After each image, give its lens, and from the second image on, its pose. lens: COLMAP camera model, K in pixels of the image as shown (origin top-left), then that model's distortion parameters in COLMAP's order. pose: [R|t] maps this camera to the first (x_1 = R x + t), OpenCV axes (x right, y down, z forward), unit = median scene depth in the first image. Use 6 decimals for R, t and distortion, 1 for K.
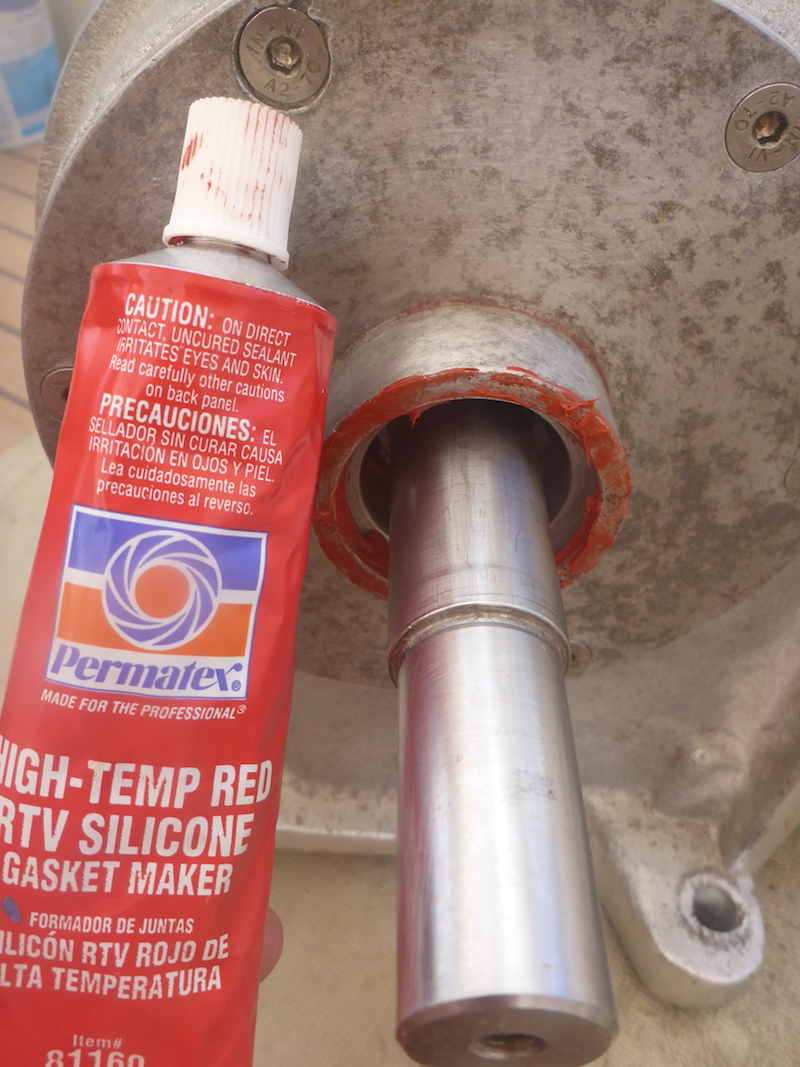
lens RADIAL K [[853.6, 0, 438.6], [0, 853.6, 536.3], [0, 0, 1]] dist [-0.058111, -0.001283]
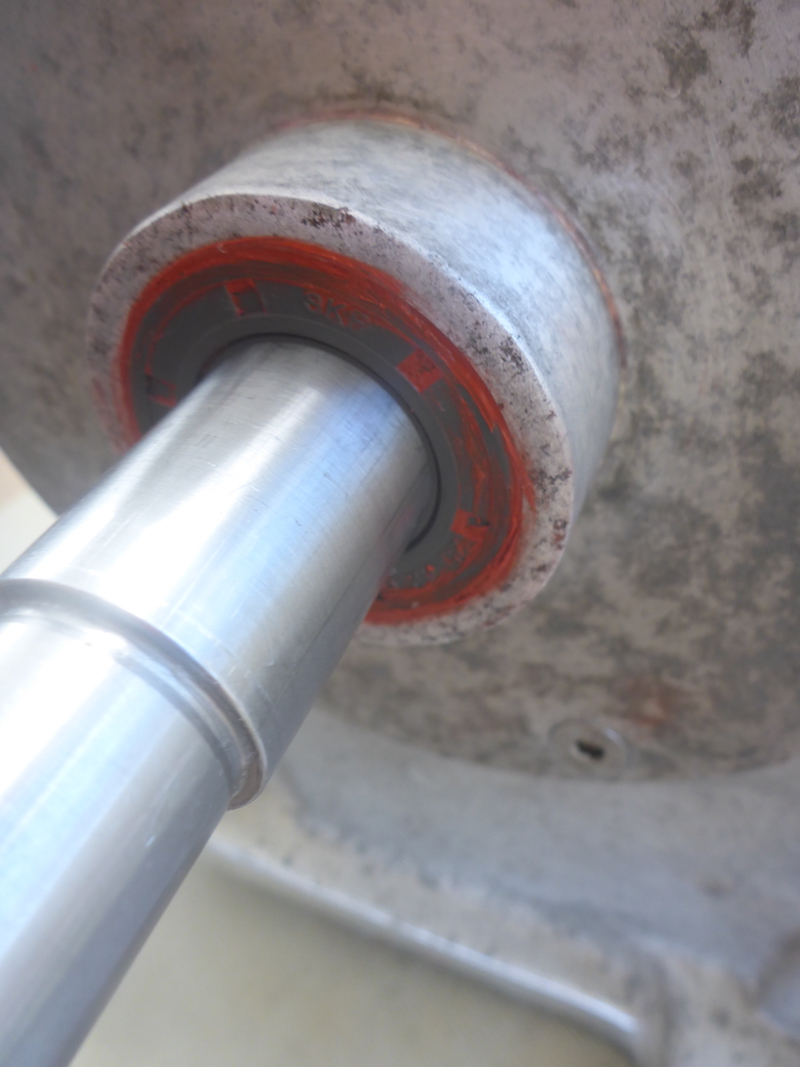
lens RADIAL K [[911.5, 0, 400.0], [0, 911.5, 533.5], [0, 0, 1]] dist [-0.011171, -0.013790]
pose [[0.922569, 0.184773, -0.338712, 0.319162], [-0.193537, 0.981060, 0.008037, 0.003610], [0.333782, 0.058138, 0.940856, 0.405786]]
